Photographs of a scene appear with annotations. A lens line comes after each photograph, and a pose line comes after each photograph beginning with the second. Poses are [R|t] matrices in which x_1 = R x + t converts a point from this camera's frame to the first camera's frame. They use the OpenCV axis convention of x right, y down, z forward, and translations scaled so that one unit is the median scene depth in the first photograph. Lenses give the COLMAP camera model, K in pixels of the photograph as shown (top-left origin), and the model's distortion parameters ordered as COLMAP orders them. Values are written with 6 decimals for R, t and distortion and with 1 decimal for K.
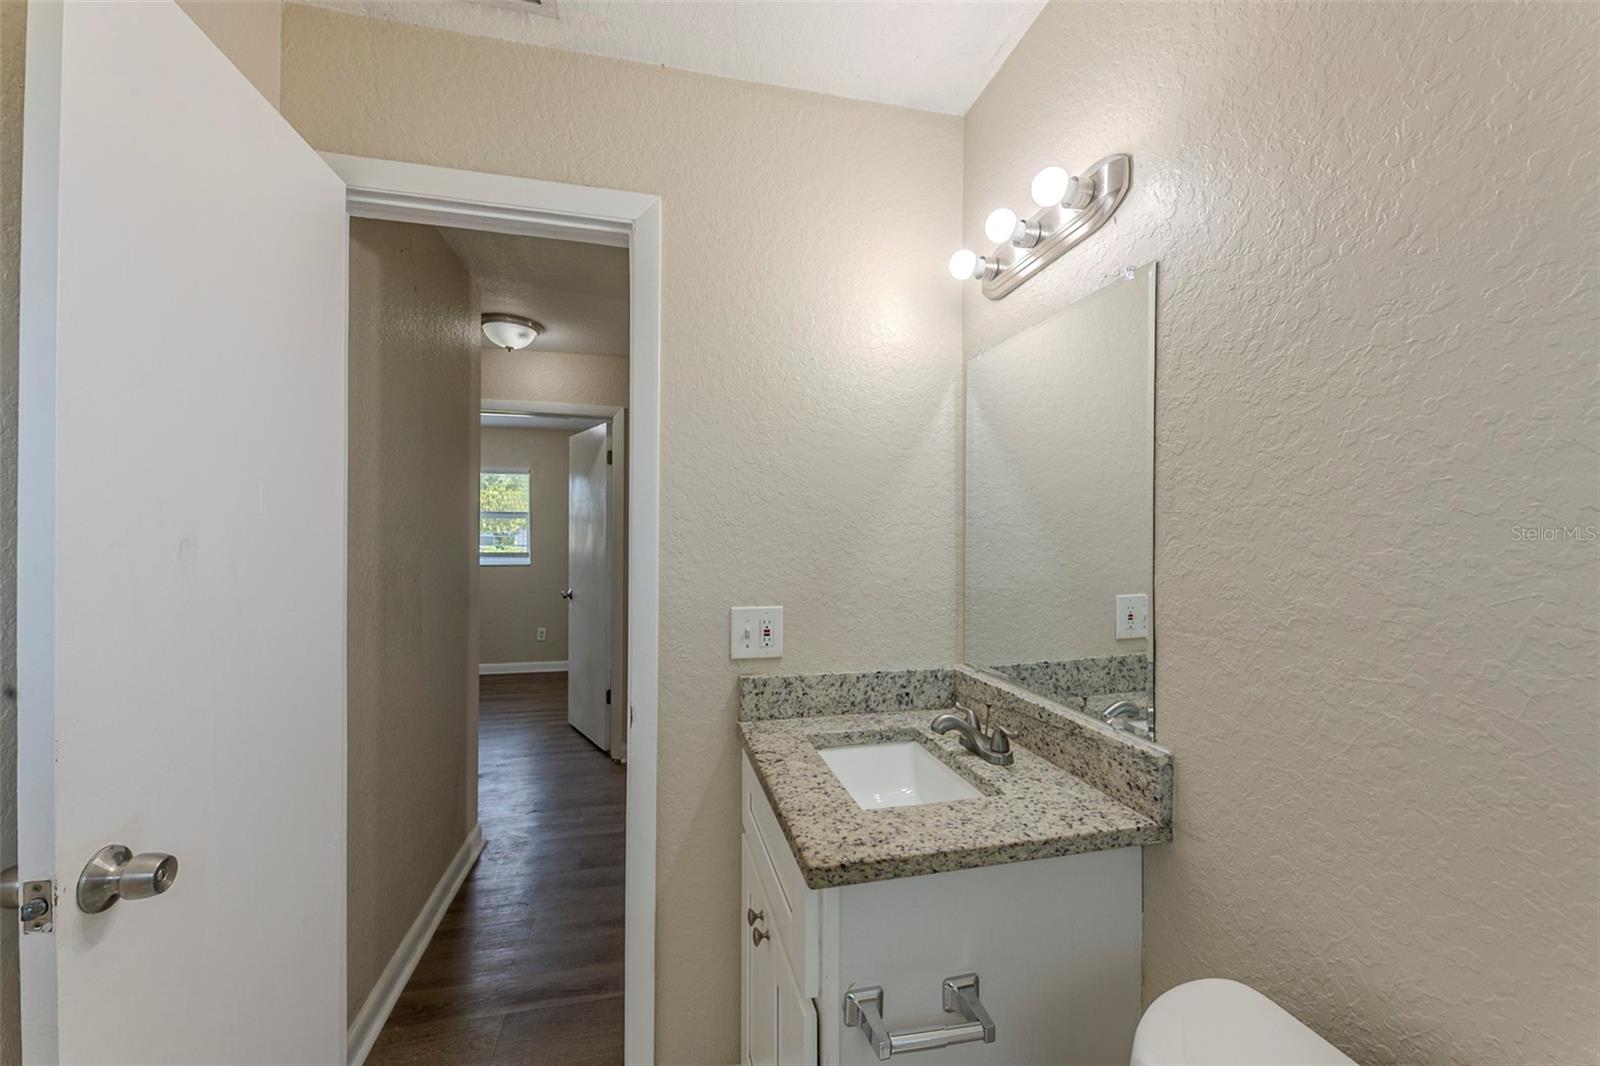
lens RADIAL K [[607.5, 0, 800.0], [0, 607.5, 533.0], [0, 0, 1]] dist [0.046193, -0.000032]
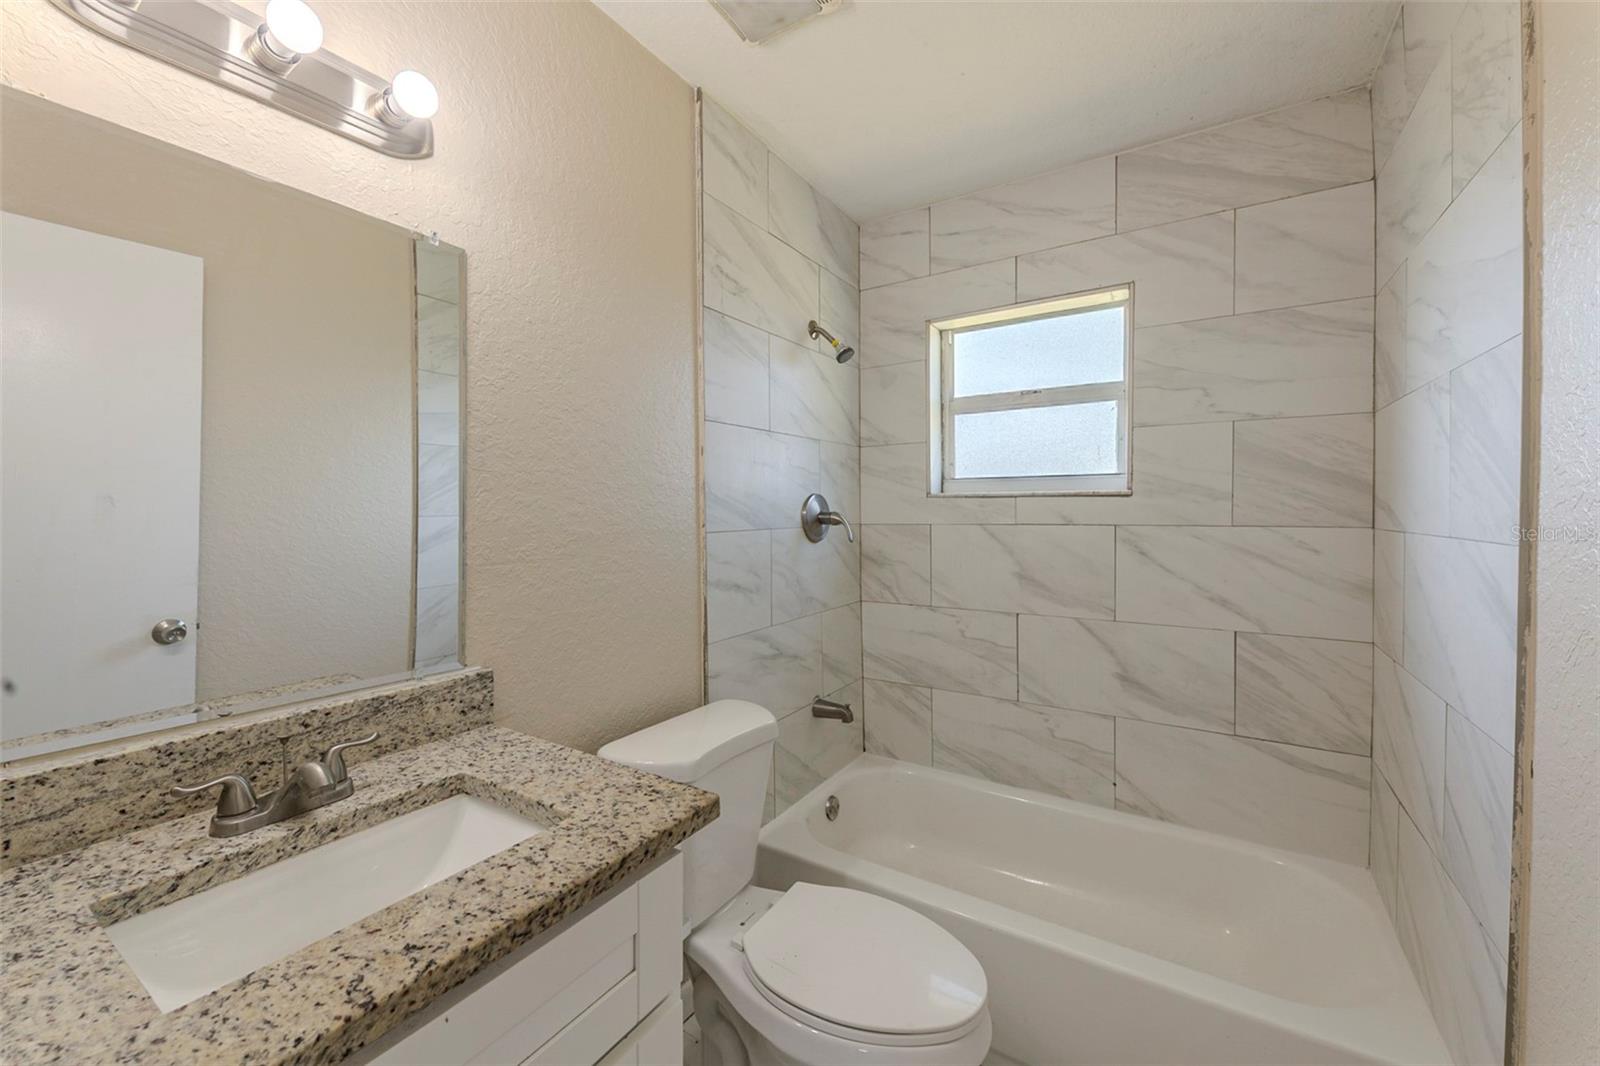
lens RADIAL K [[625.1, 0, 799.3], [0, 625.1, 526.6], [0, 0, 1]] dist [0.012787, -0.006208]
pose [[-0.691093, -0.016416, 0.722579, -0.662996], [-0.005017, 0.999827, 0.017917, 0.048897], [-0.722748, 0.008757, -0.691056, 1.283956]]
